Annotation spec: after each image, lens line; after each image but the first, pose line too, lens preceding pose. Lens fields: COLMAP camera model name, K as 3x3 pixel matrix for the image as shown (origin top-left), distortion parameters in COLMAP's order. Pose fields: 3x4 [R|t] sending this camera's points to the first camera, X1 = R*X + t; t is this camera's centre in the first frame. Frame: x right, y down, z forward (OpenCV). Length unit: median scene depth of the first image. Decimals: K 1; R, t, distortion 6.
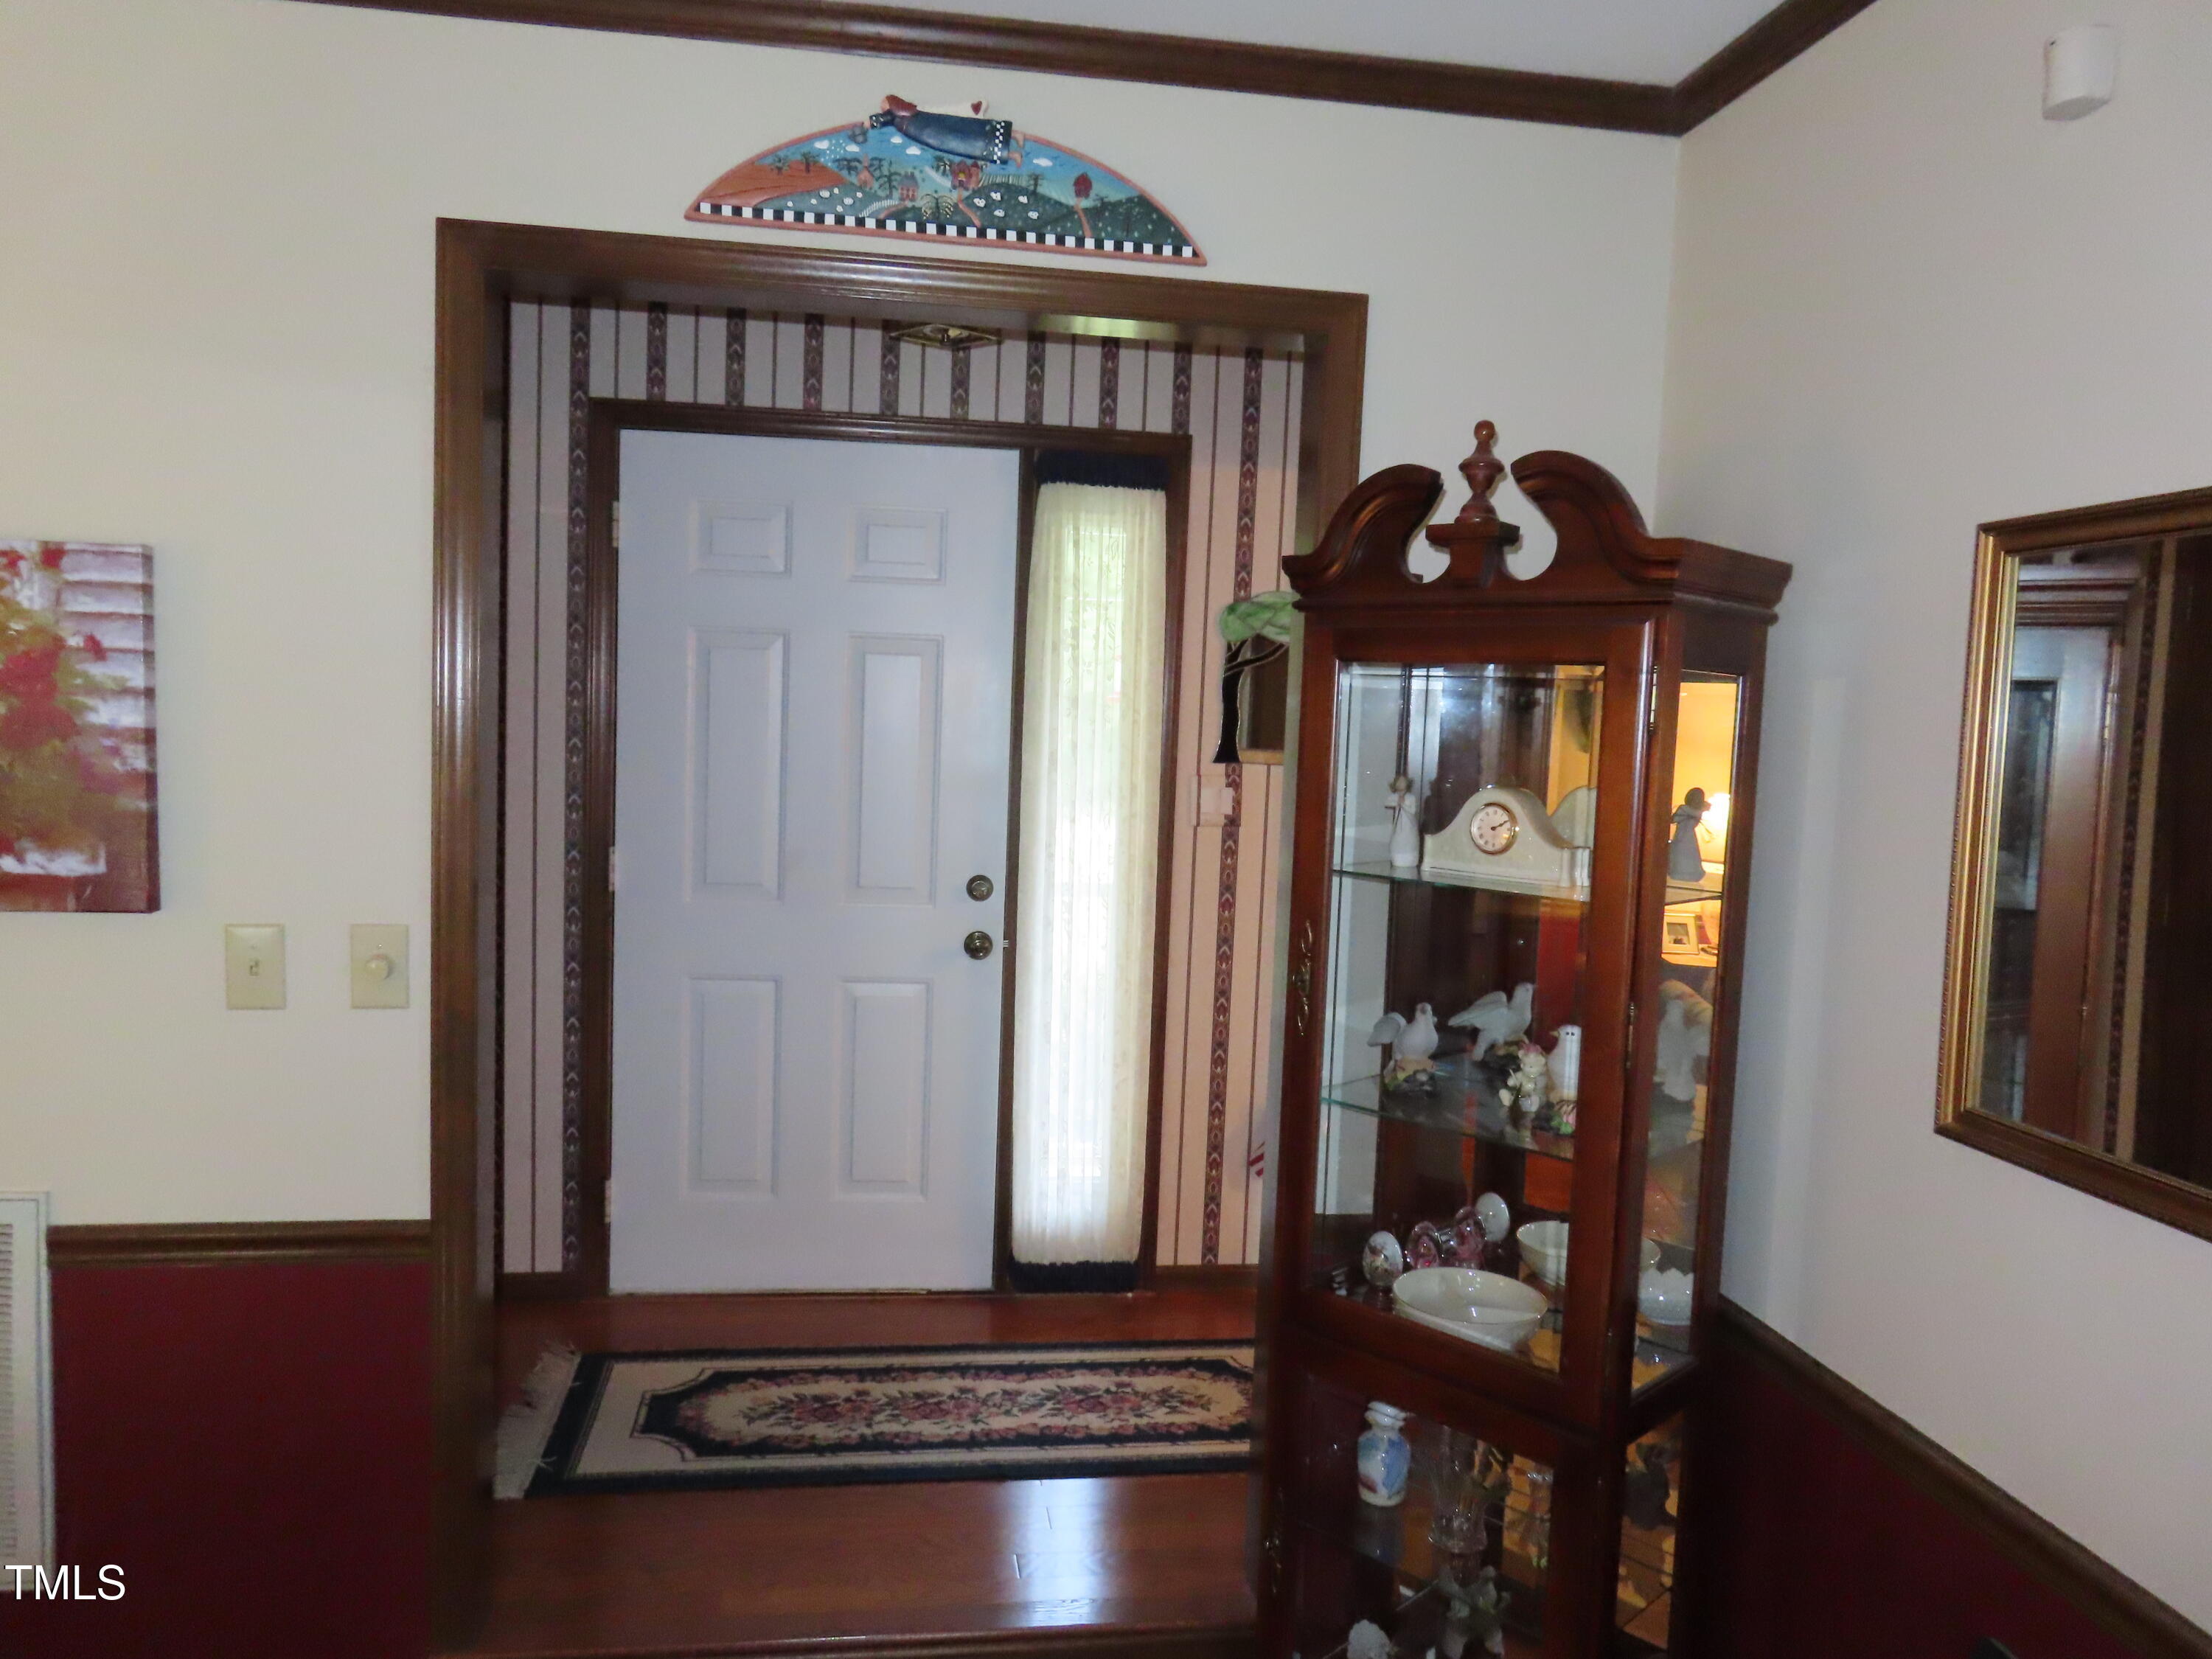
lens RADIAL K [[1602.3, 0, 1105.5], [0, 1602.3, 818.5], [0, 0, 1]] dist [0.000757, 0.005479]
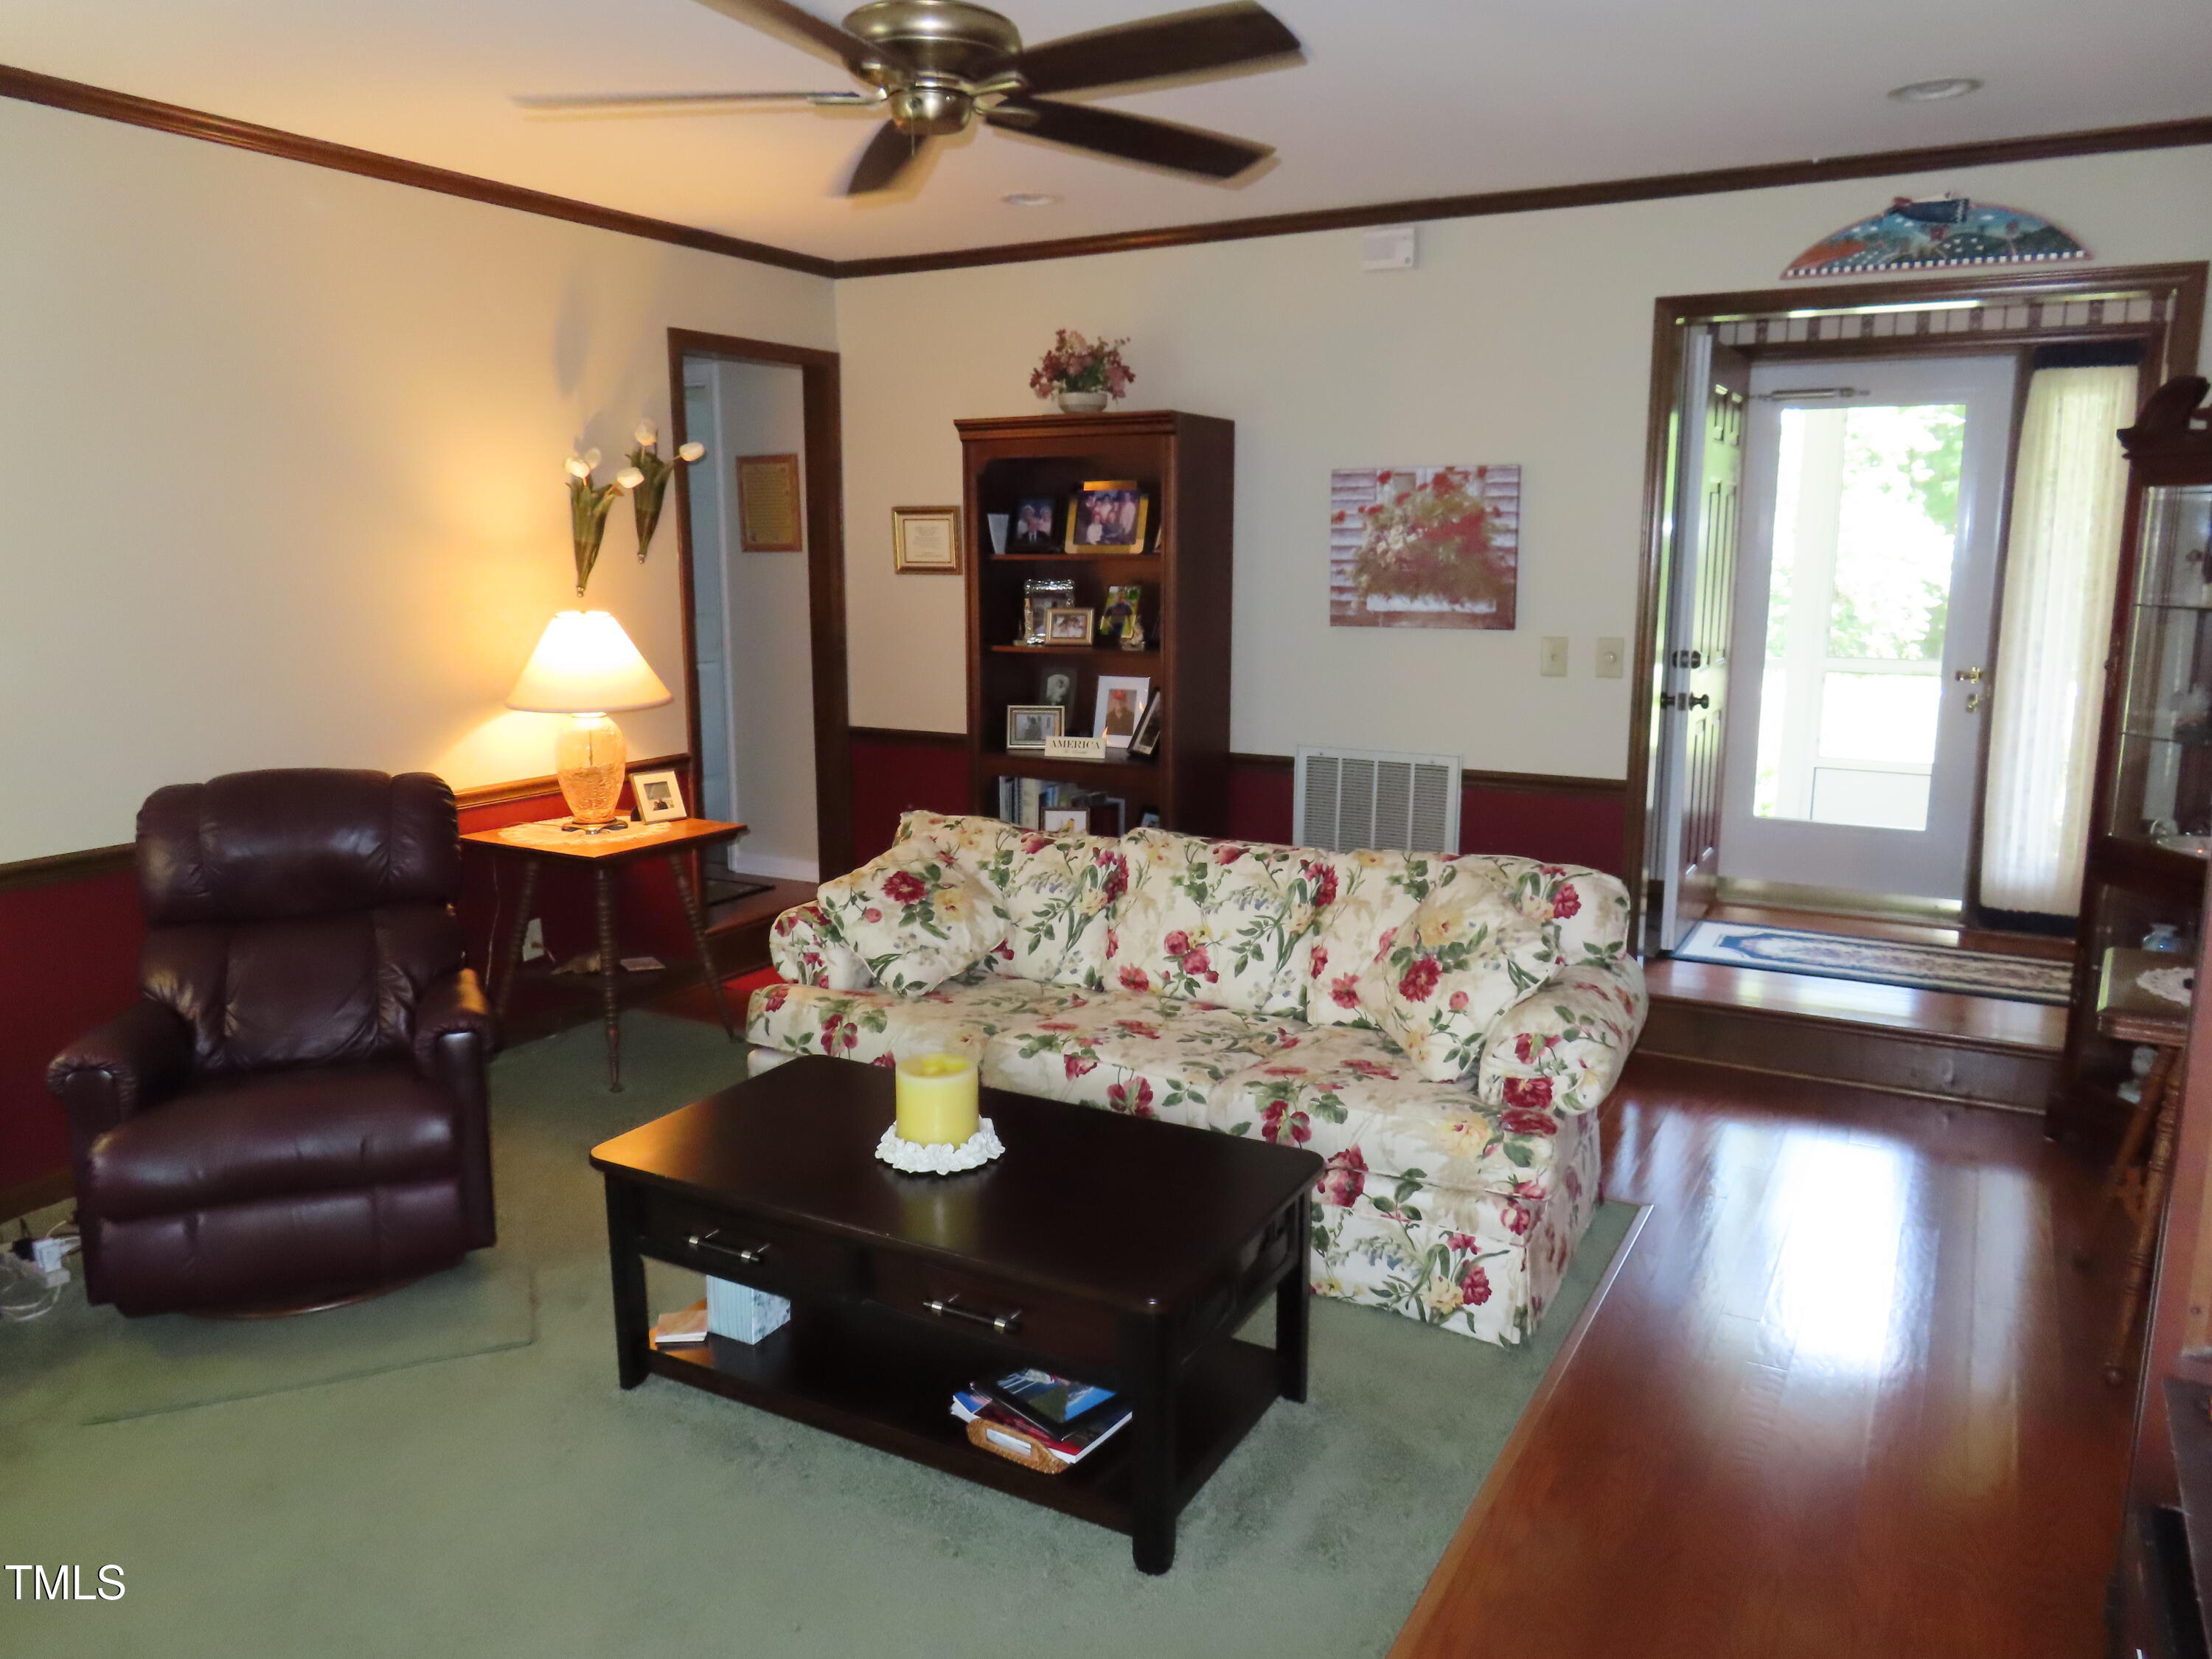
lens RADIAL K [[1602.3, 0, 1097.9], [0, 1602.3, 835.3], [0, 0, 1]] dist [0.000757, 0.005479]
pose [[0.790284, 0.075290, -0.608097, 0.327480], [-0.016011, 0.994621, 0.102337, 0.120995], [0.612531, -0.071139, 0.787239, -1.121585]]
